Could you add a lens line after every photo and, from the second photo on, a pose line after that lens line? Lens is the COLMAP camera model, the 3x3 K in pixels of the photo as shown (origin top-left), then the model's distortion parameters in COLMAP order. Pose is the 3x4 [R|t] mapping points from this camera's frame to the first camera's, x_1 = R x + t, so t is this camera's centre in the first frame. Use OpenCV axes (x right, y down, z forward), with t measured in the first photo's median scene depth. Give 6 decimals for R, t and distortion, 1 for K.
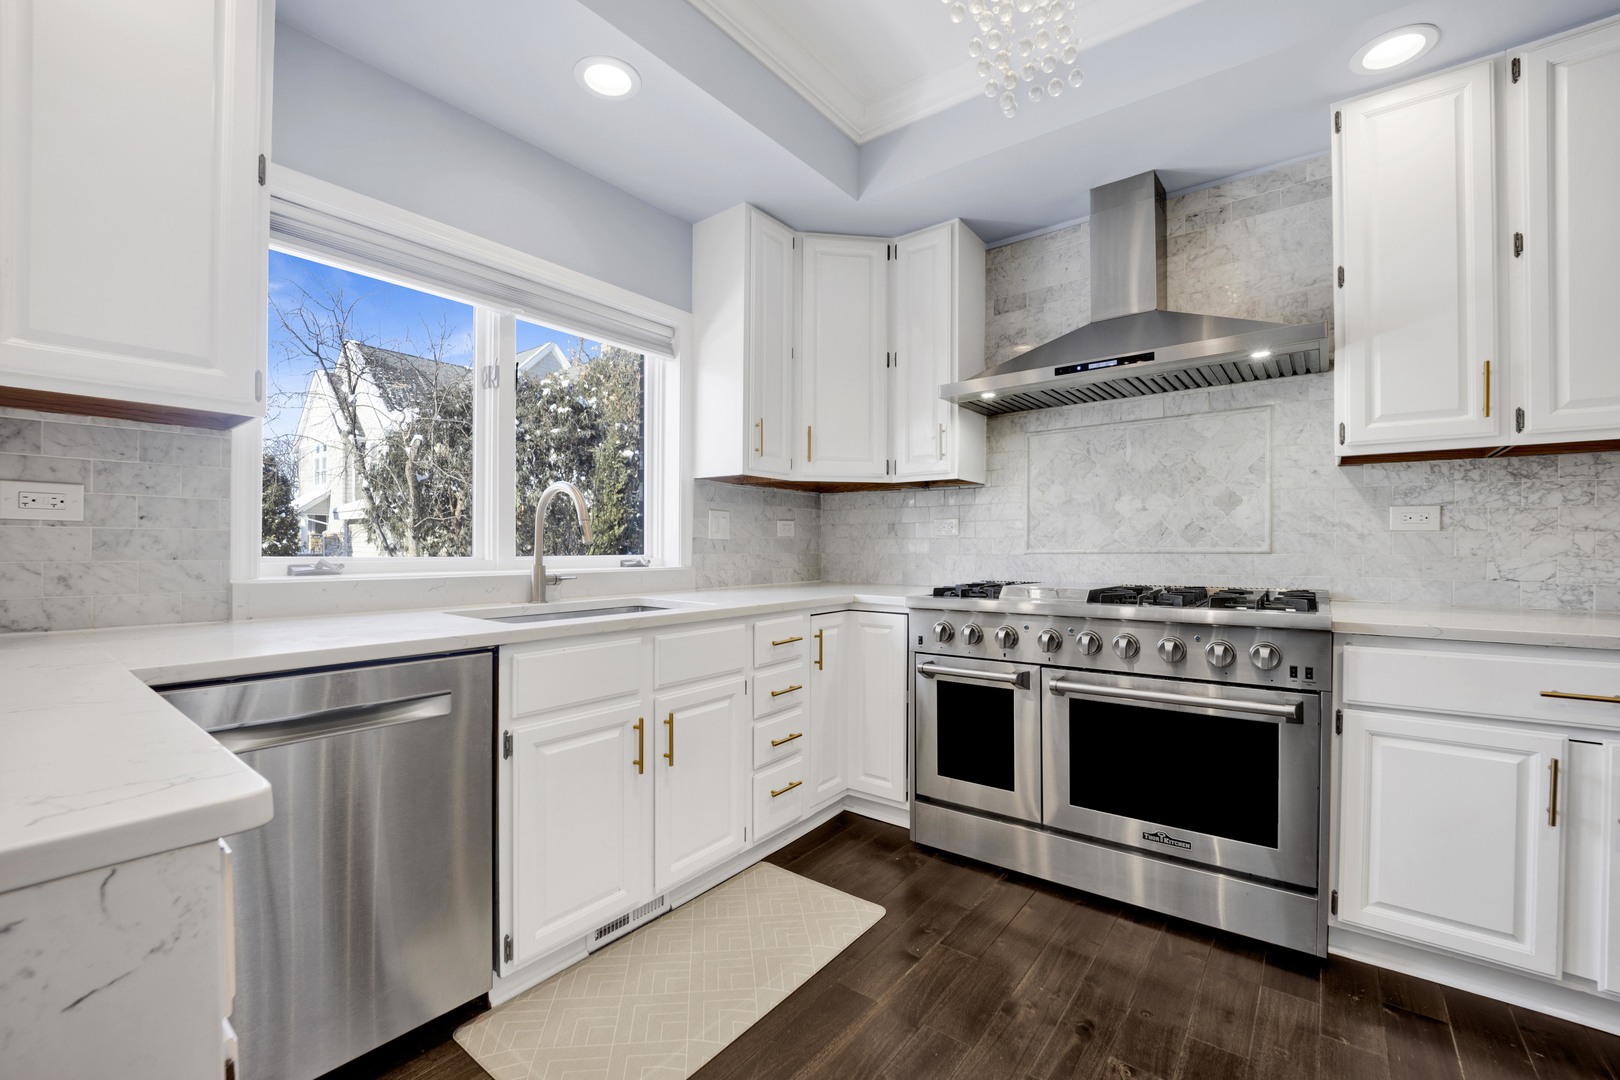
lens RADIAL K [[673.1, 0, 807.1], [0, 673.1, 549.4], [0, 0, 1]] dist [-0.016297, -0.000109]
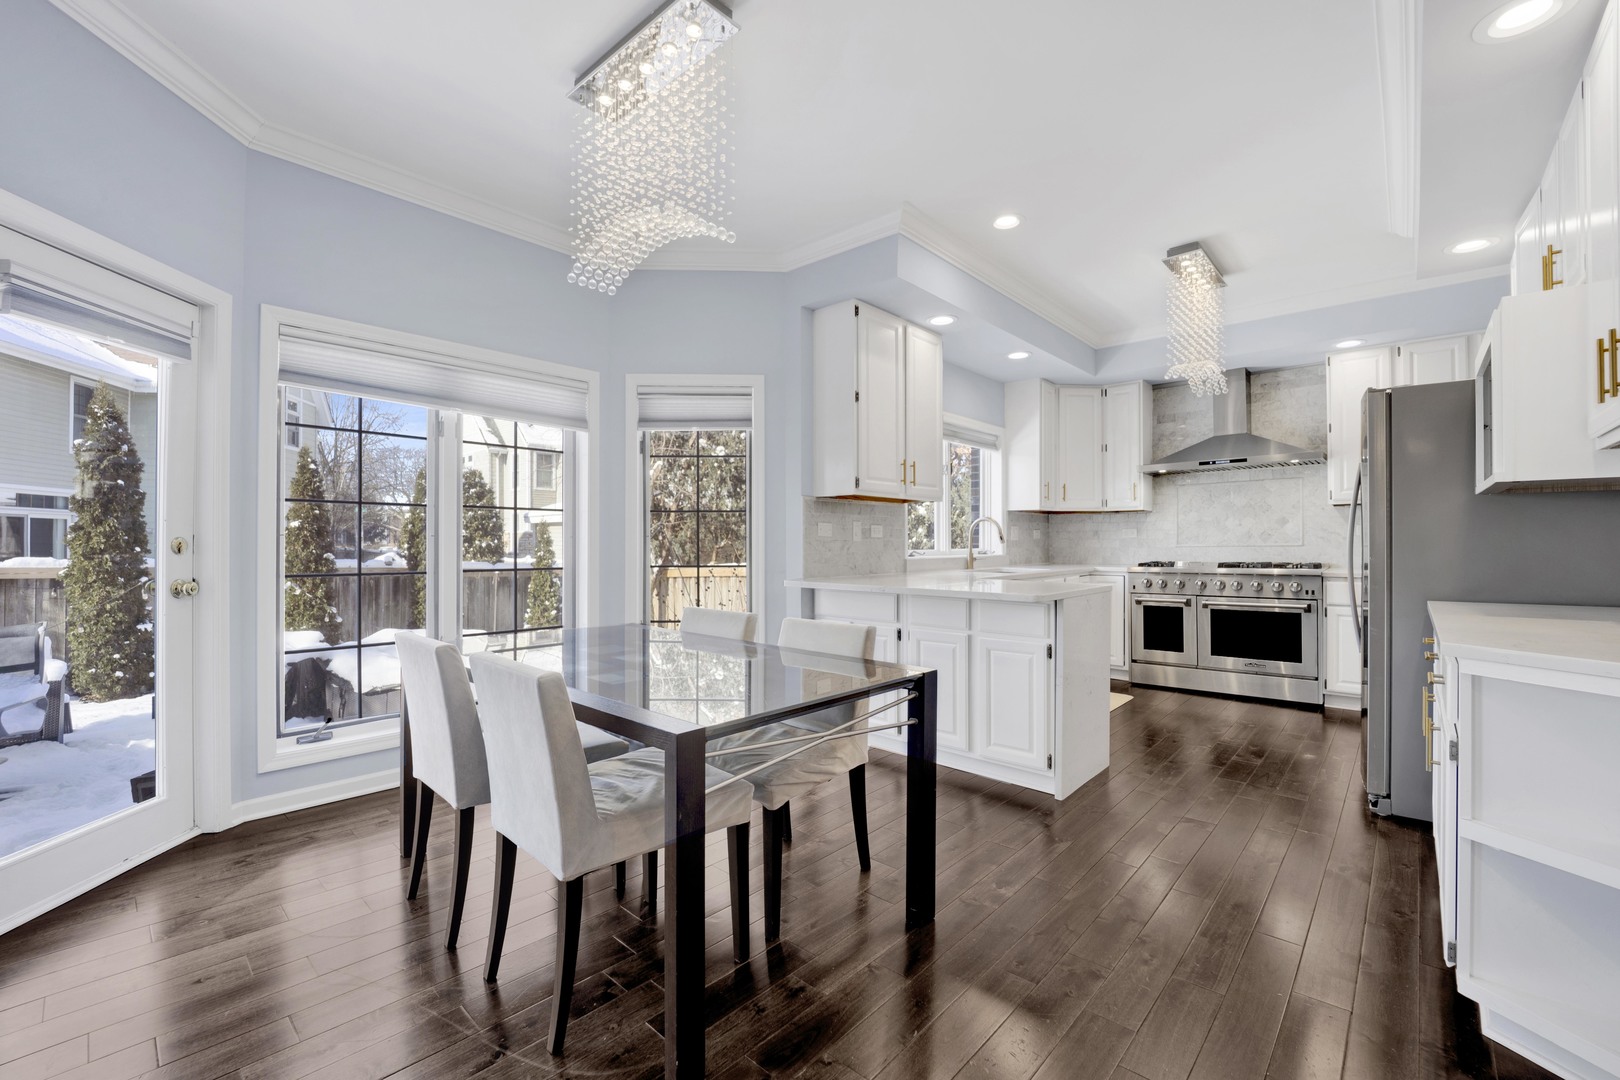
lens RADIAL K [[678.4, 0, 806.1], [0, 678.4, 539.9], [0, 0, 1]] dist [-0.016580, -0.000503]
pose [[0.997143, -0.005986, -0.075294, -0.725120], [0.005424, 0.999956, -0.007669, -0.006024], [0.075337, 0.007239, 0.997132, -1.255873]]
